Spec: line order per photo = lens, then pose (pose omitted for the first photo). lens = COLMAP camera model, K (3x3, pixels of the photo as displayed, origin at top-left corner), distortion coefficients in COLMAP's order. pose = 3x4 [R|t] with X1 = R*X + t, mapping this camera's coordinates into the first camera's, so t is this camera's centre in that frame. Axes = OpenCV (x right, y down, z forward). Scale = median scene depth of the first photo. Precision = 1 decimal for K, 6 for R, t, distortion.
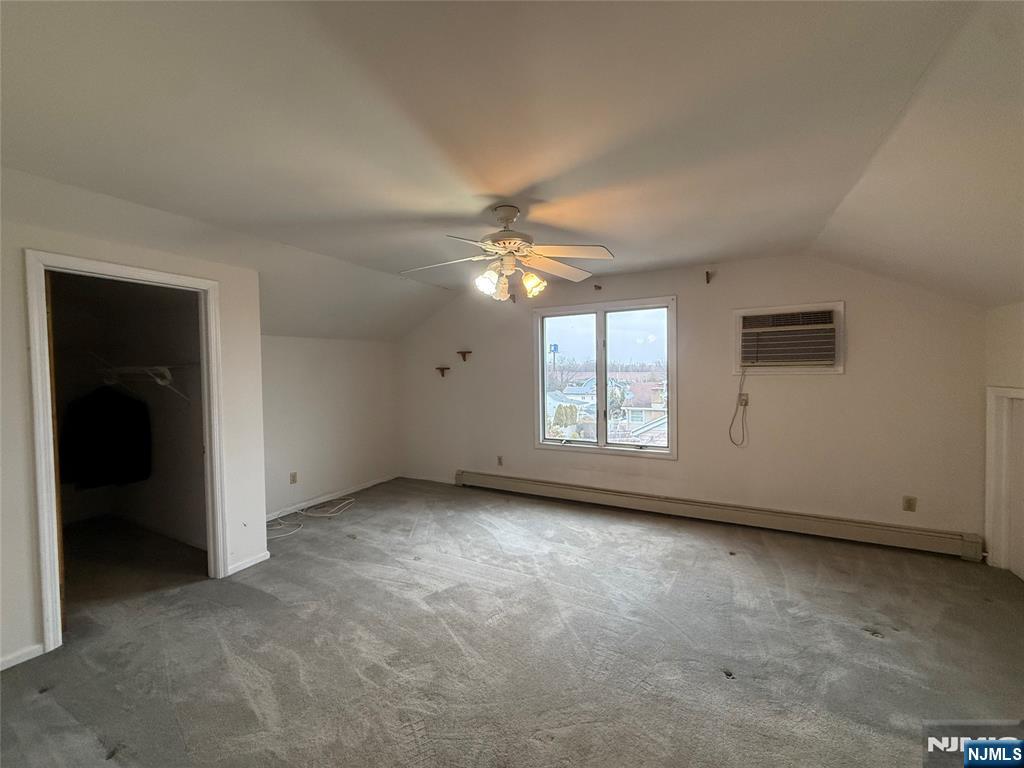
lens RADIAL K [[410.2, 0, 514.5], [0, 410.2, 385.6], [0, 0, 1]] dist [0.001684, -0.000448]
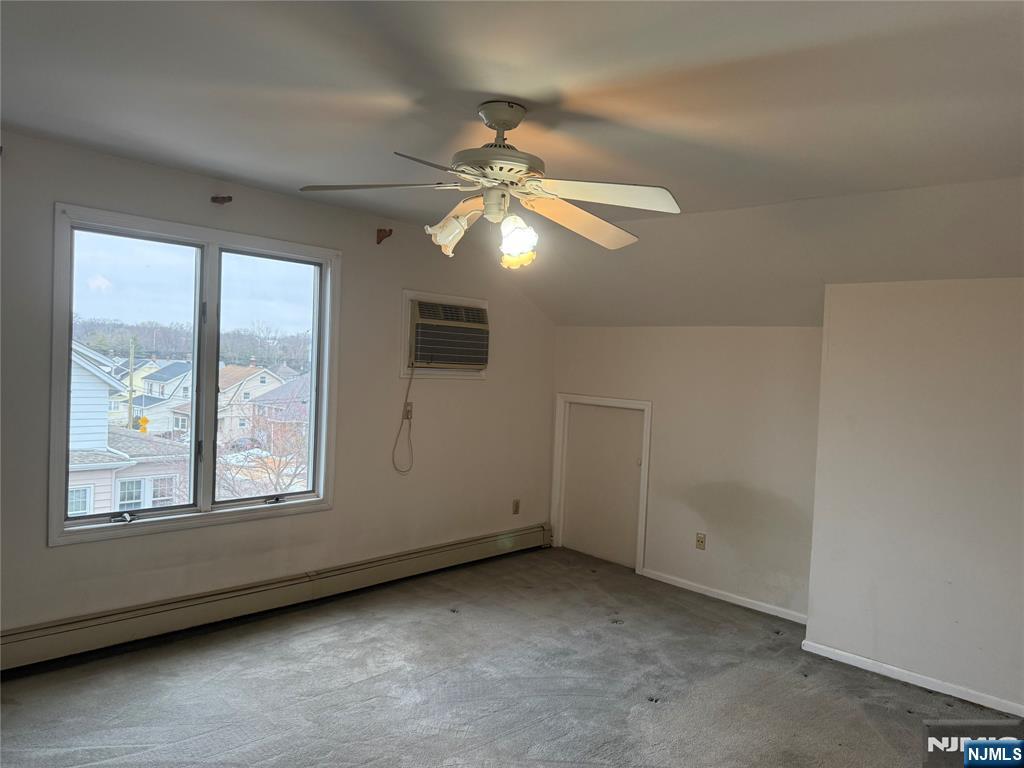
lens RADIAL K [[712.5, 0, 511.3], [0, 712.5, 384.5], [0, 0, 1]] dist [0.034256, -0.036317]
pose [[0.268777, -0.008537, 0.963165, -0.670604], [-0.026716, 0.999510, 0.016314, -0.041810], [-0.962832, -0.030117, 0.268417, 0.488252]]
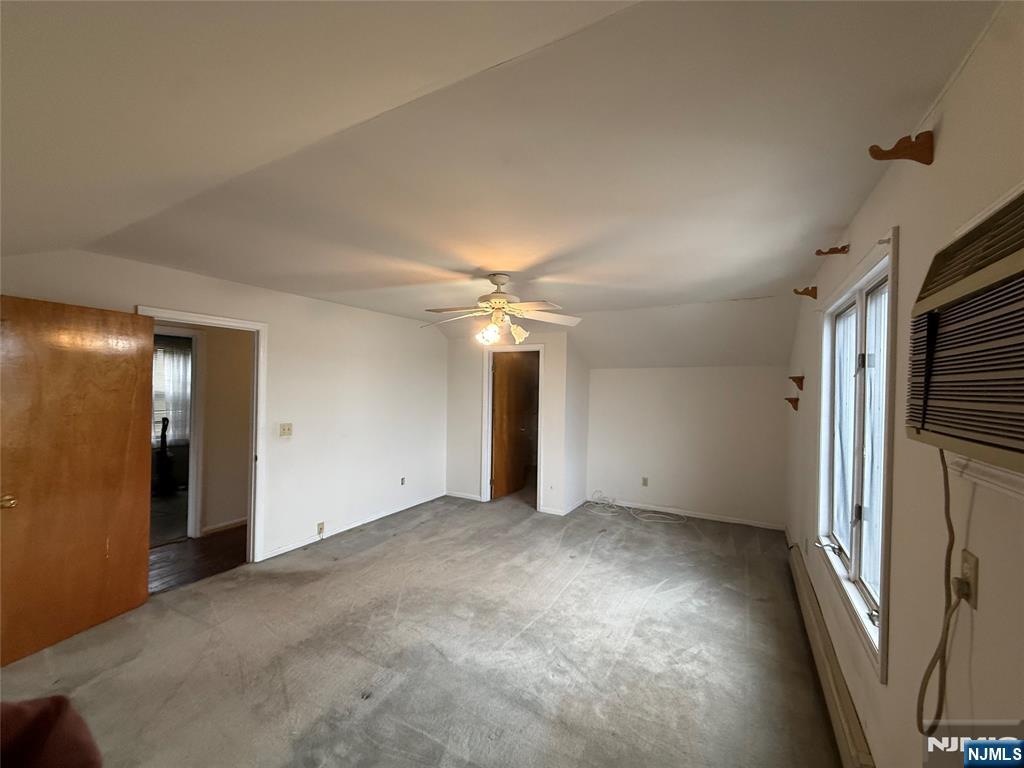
lens RADIAL K [[410.2, 0, 513.4], [0, 410.2, 382.9], [0, 0, 1]] dist [0.001684, -0.000448]
pose [[-0.043429, 0.004175, -0.999048, 0.858801], [-0.051759, 0.998639, 0.006423, -0.073247], [0.997715, 0.051988, -0.043154, 0.766778]]
